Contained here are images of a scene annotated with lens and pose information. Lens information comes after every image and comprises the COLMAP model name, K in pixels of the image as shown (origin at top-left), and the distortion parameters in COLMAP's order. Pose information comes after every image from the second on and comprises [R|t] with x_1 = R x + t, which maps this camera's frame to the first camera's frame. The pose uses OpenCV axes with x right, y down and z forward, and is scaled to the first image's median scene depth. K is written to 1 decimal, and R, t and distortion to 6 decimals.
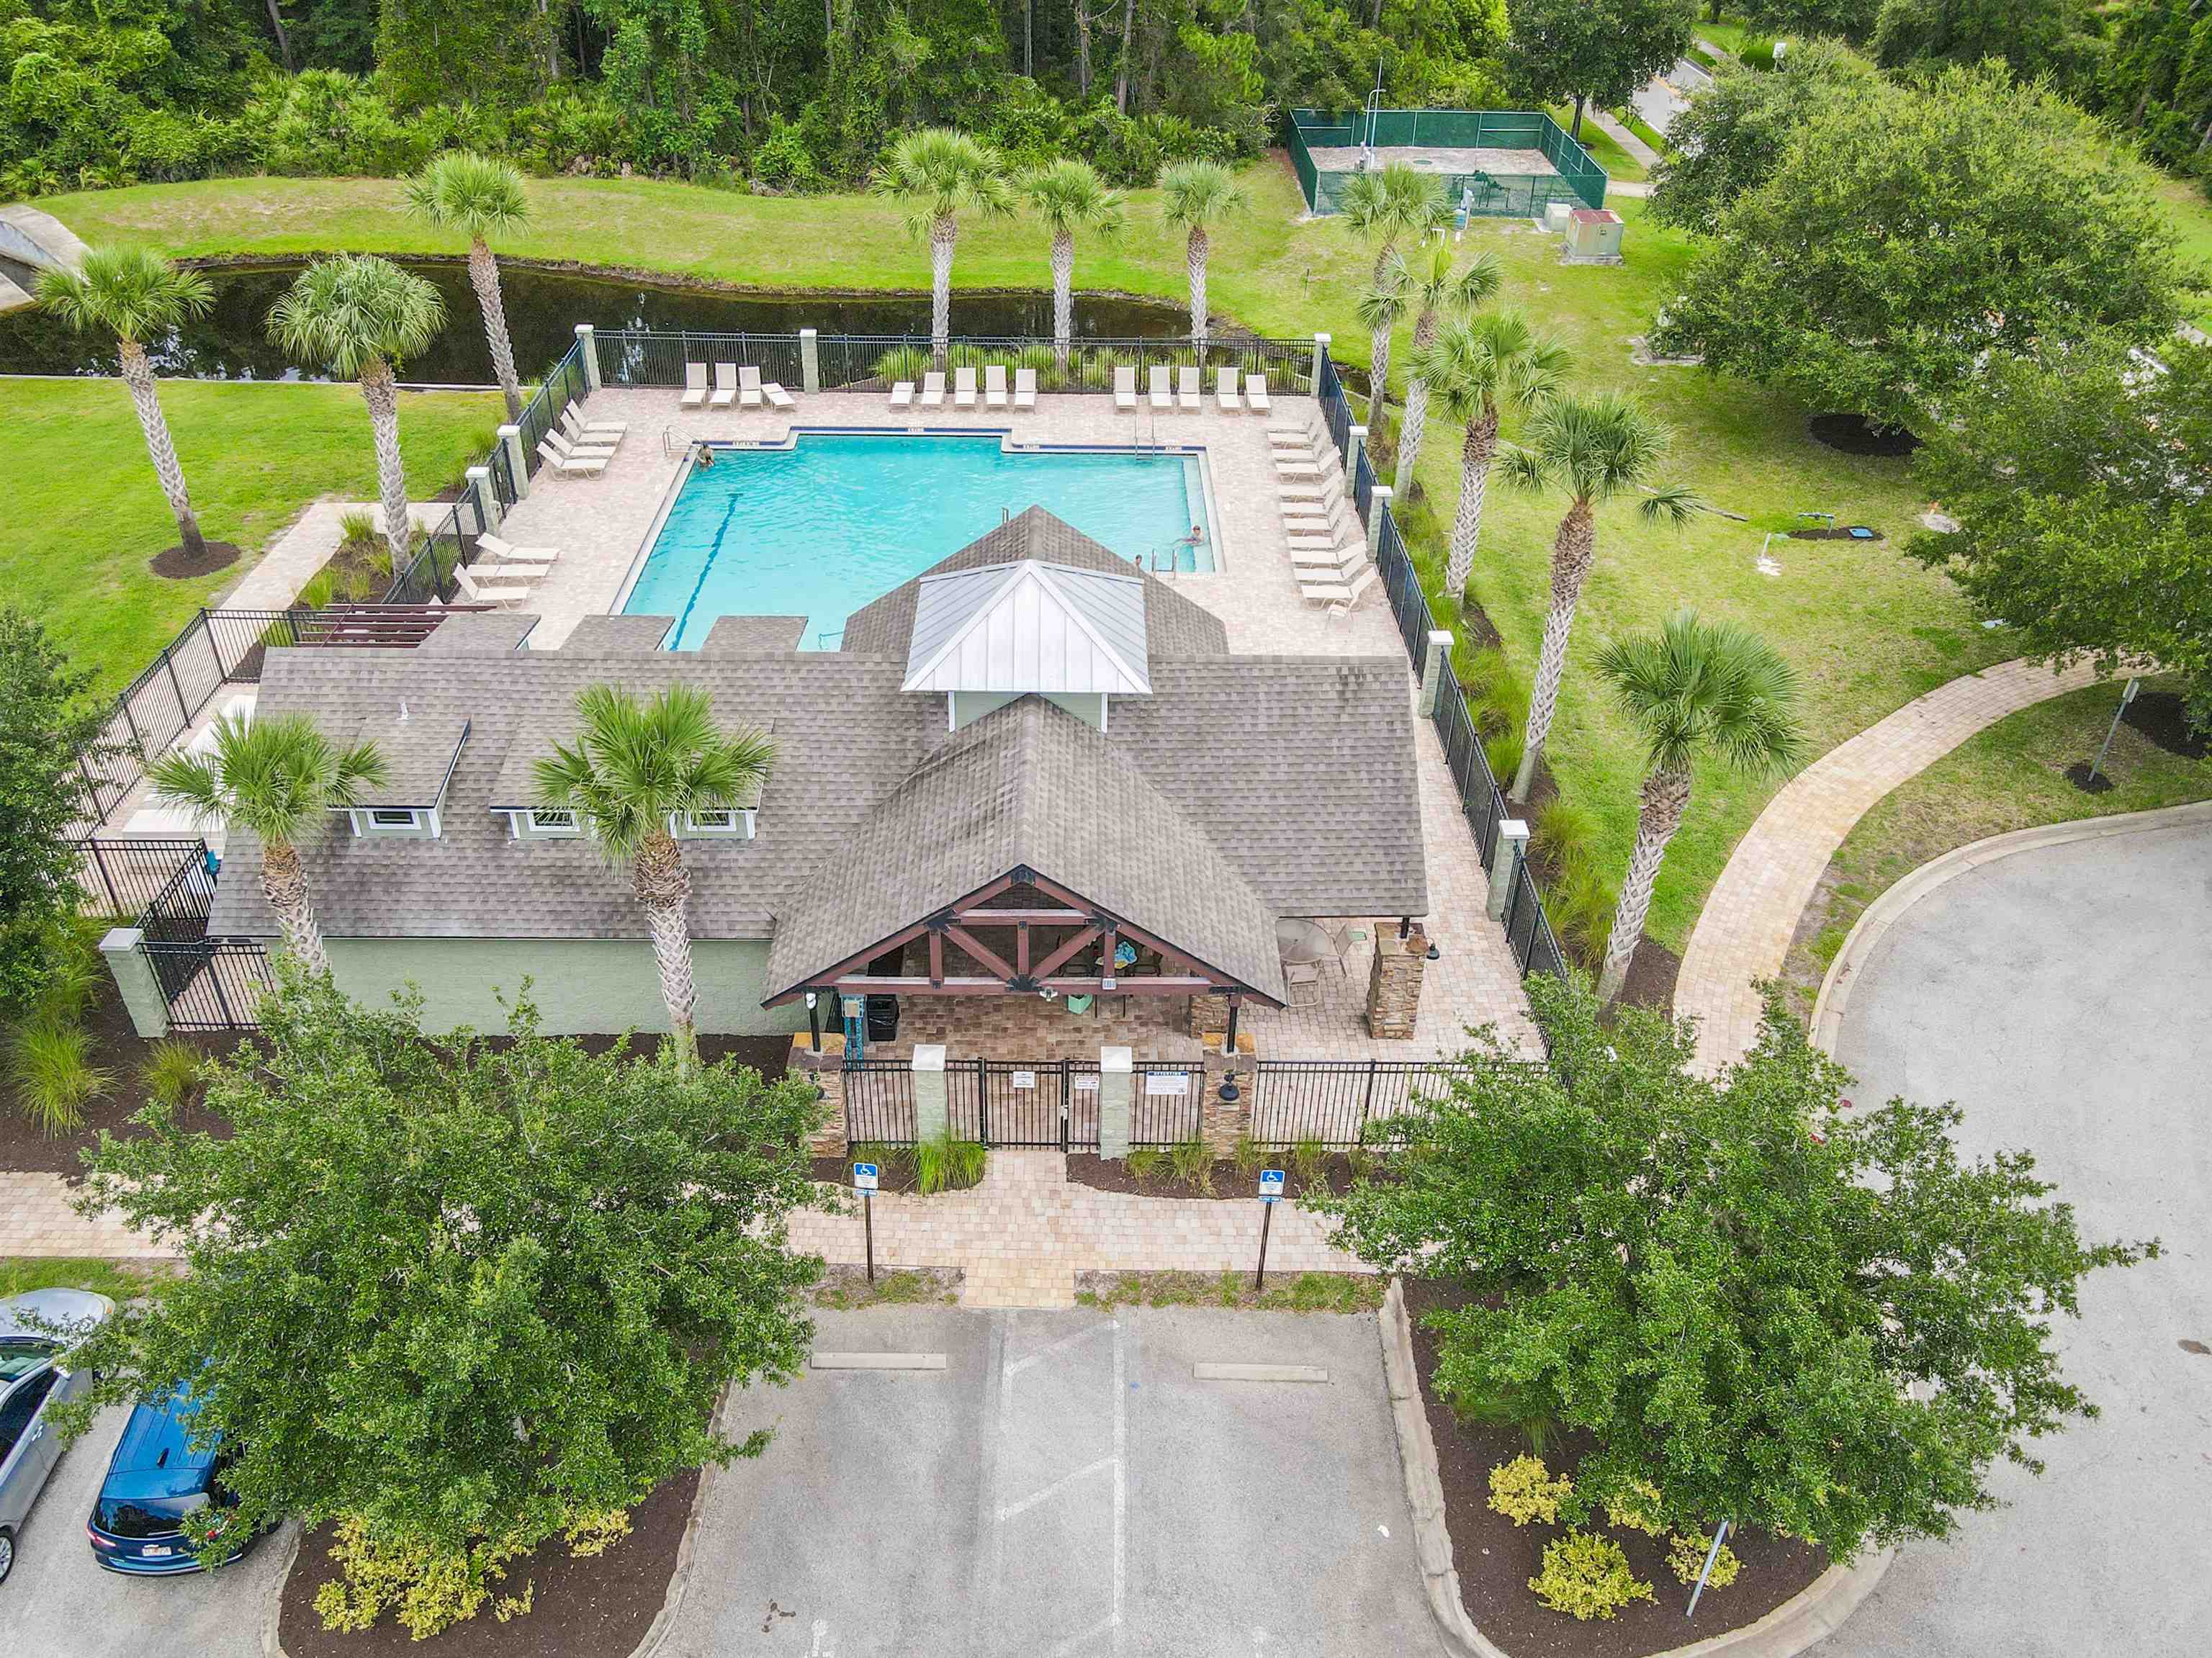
lens RADIAL K [[1628.5, 0, 1106.0], [0, 1628.5, 829.0], [0, 0, 1]] dist [0.015263, -0.001026]
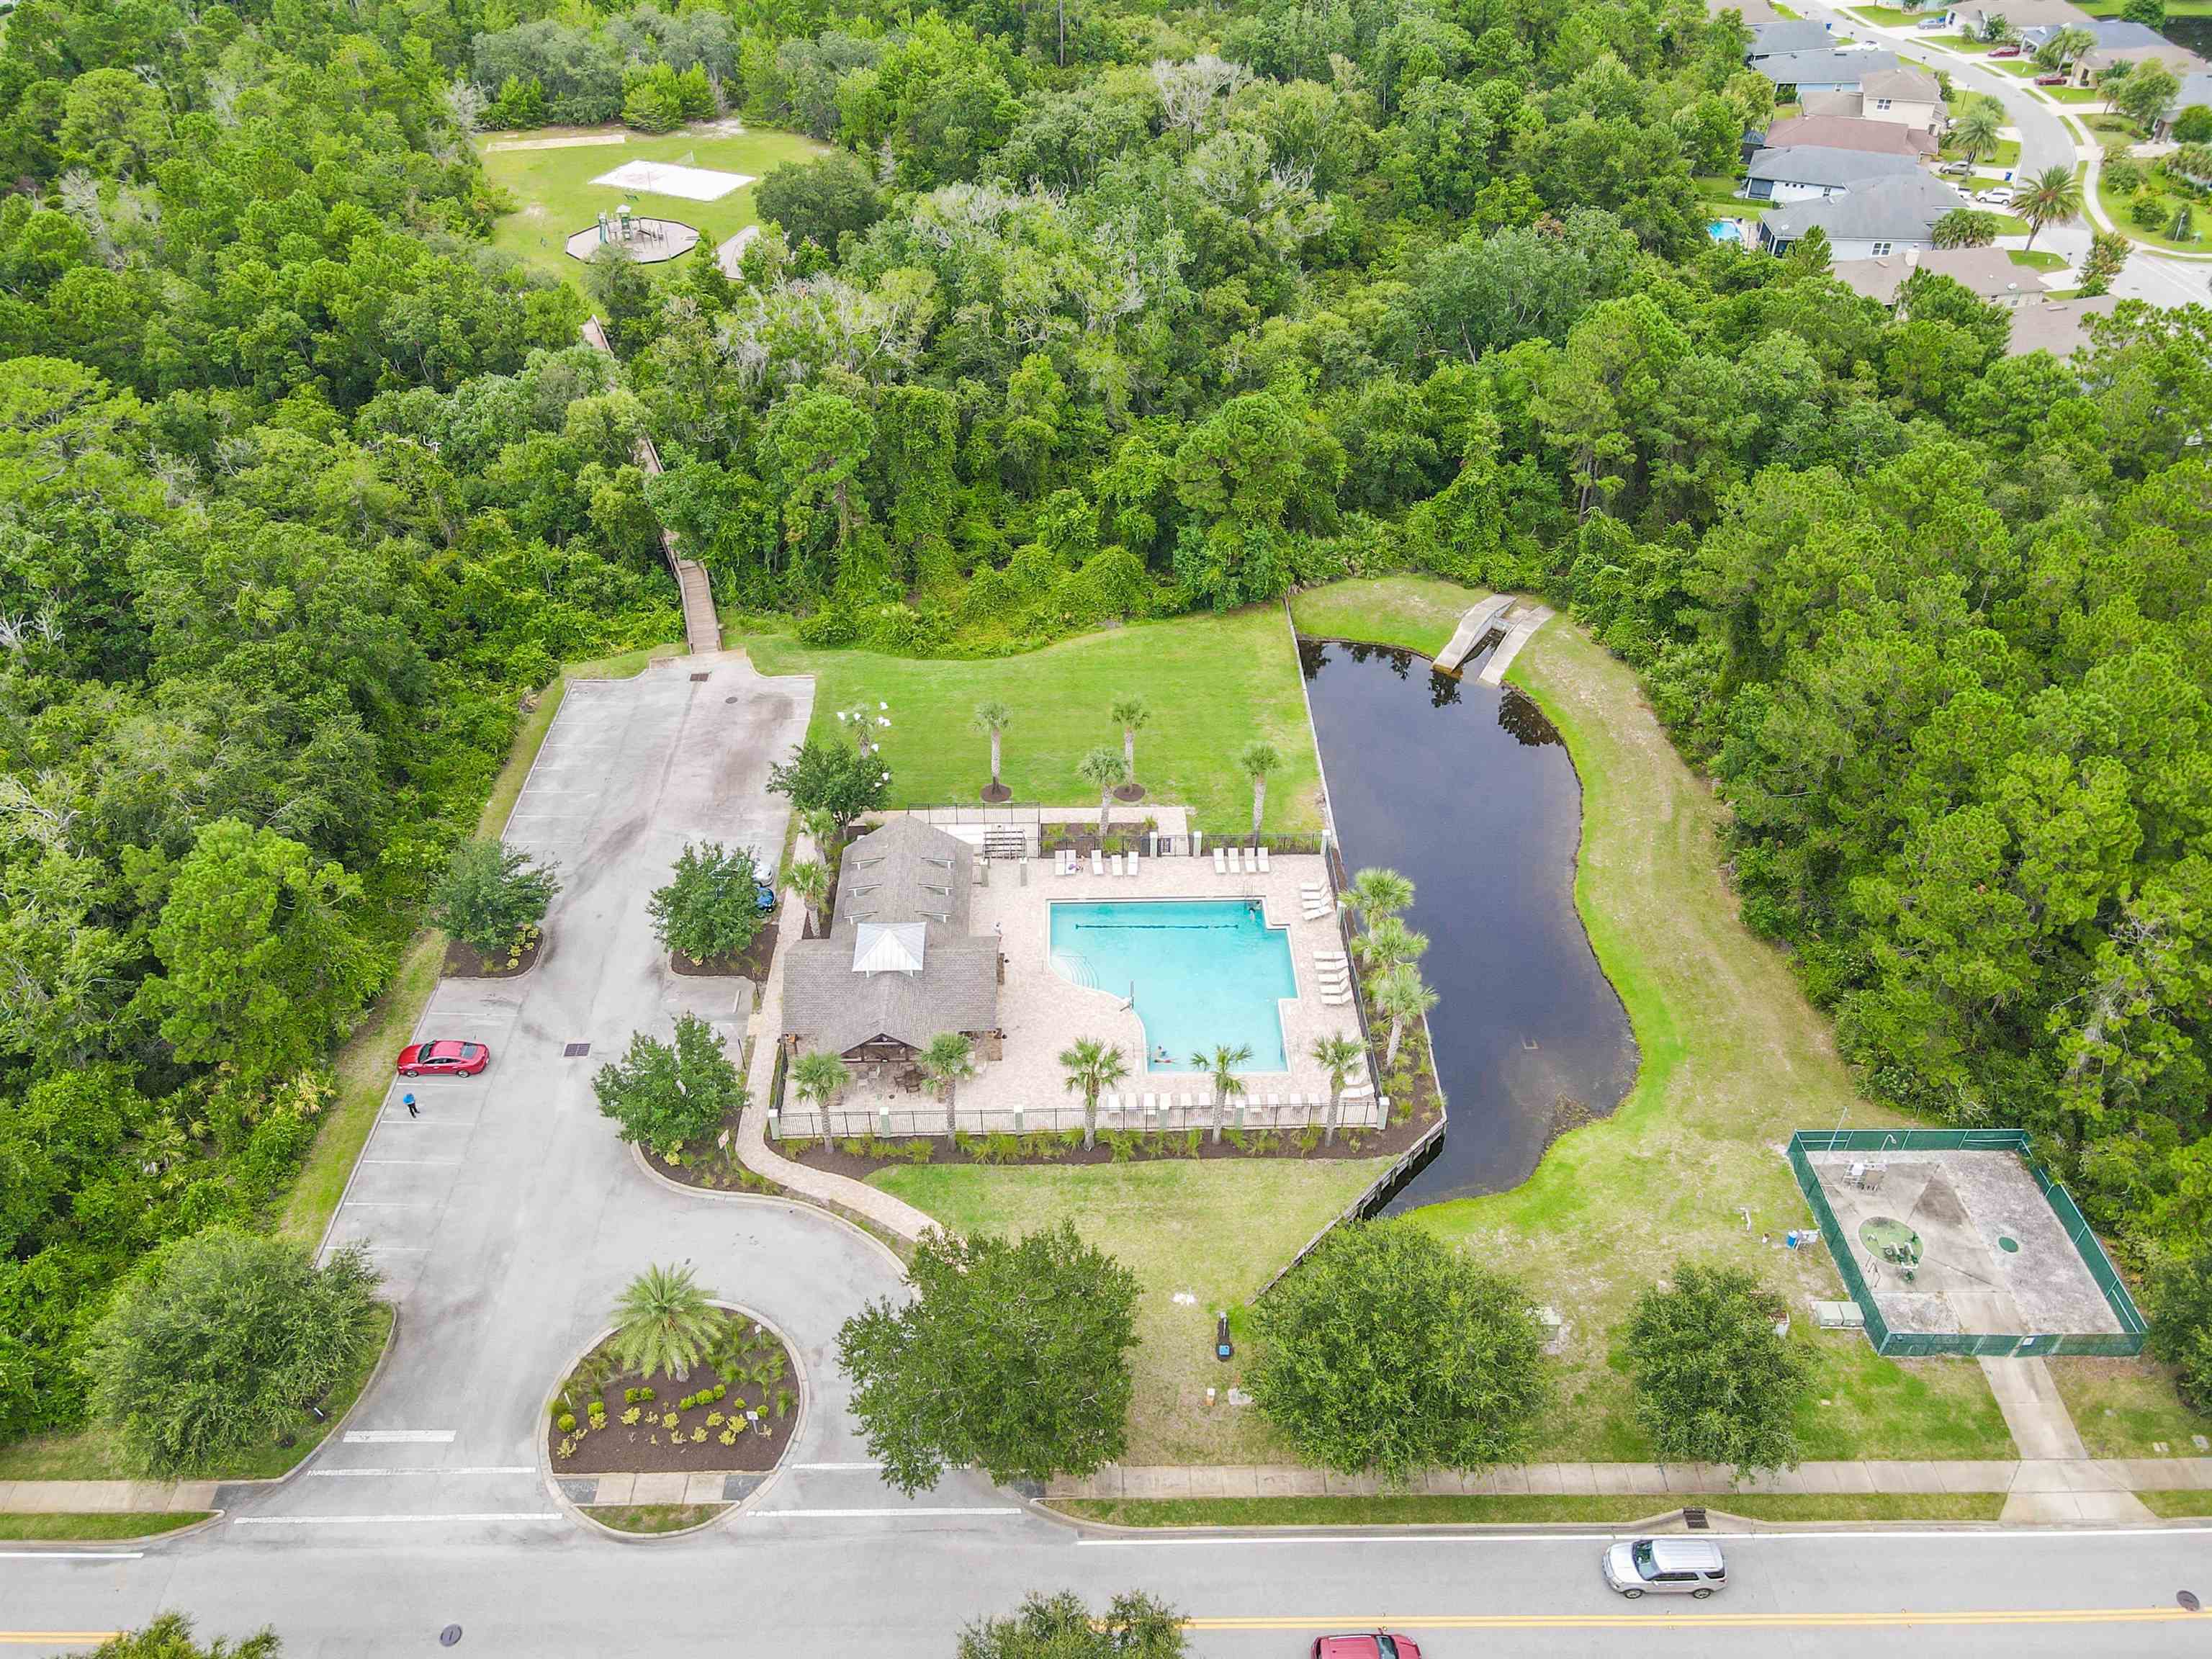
lens RADIAL K [[1606.7, 0, 1101.8], [0, 1606.7, 822.7], [0, 0, 1]] dist [0.005204, 0.010169]
pose [[0.006077, 0.614510, -0.788885, 2.060618], [-0.567226, 0.651821, 0.503373, -1.882443], [0.823540, 0.444417, 0.352527, 0.039434]]
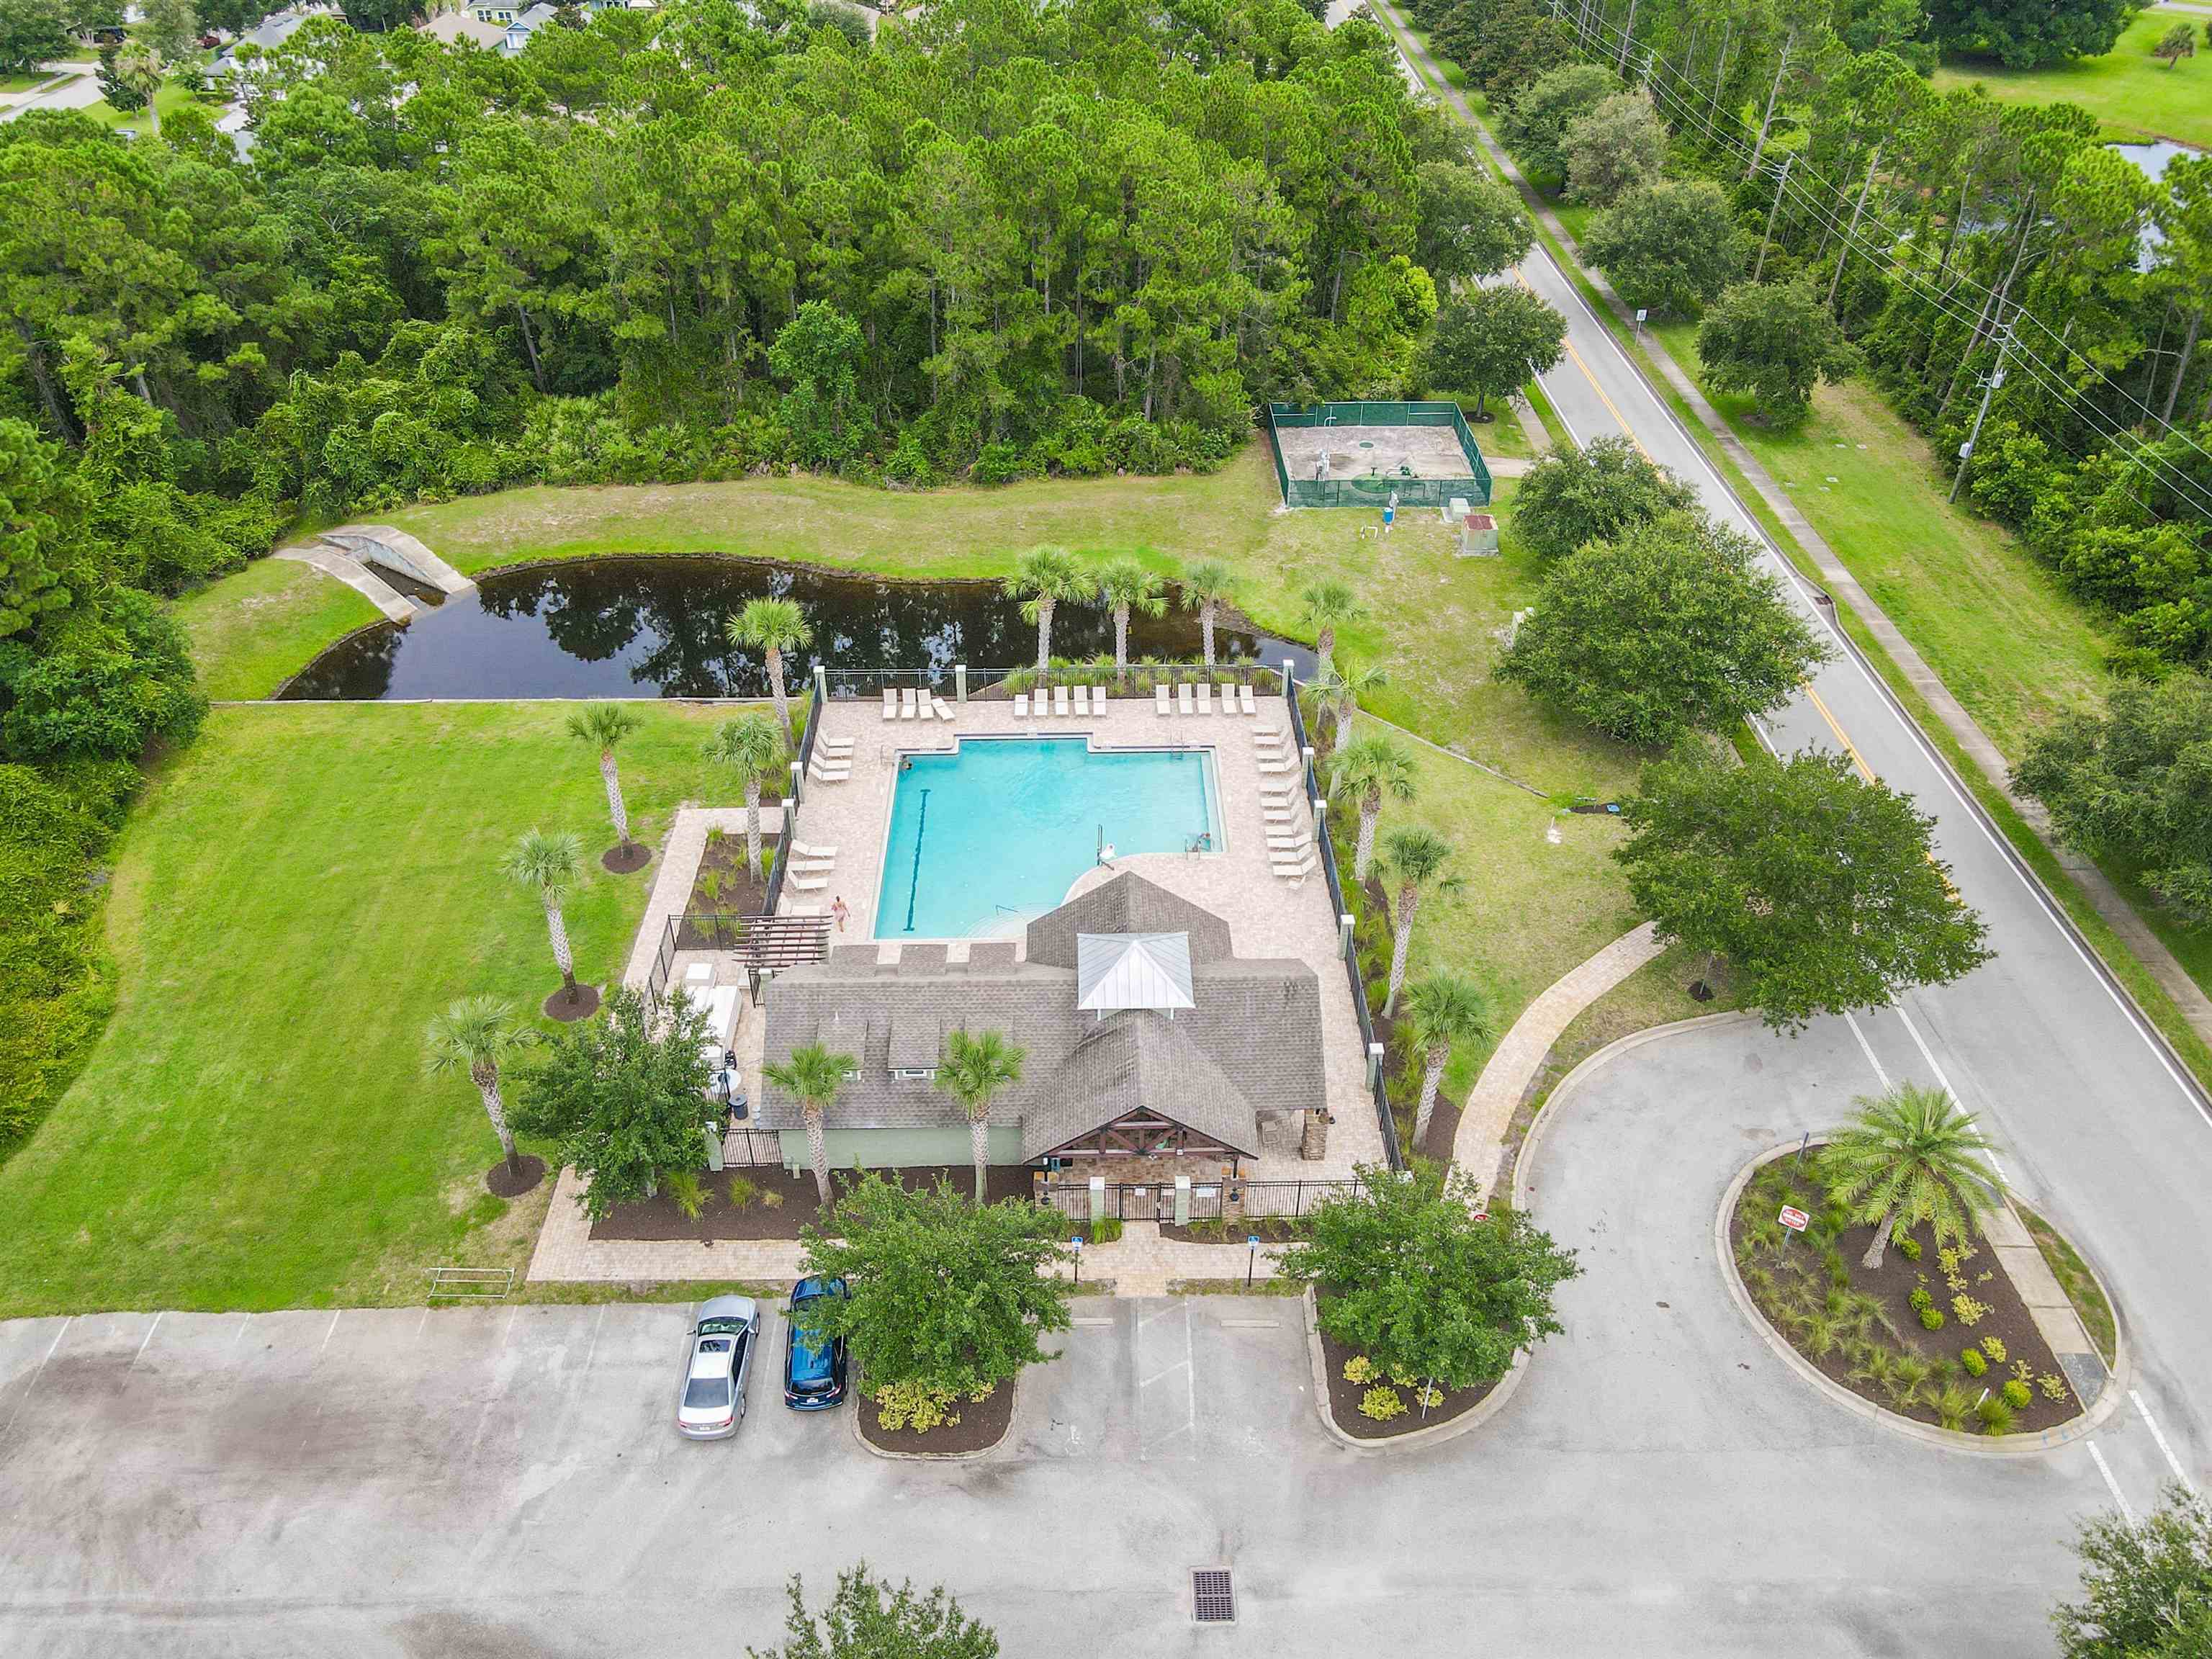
lens RADIAL K [[1606.7, 0, 1101.8], [0, 1606.7, 822.7], [0, 0, 1]] dist [0.005204, 0.010169]
pose [[0.999768, -0.019371, -0.009439, -0.055086], [0.019606, 0.999483, 0.025465, -0.303242], [0.008941, -0.025644, 0.999631, -0.871930]]
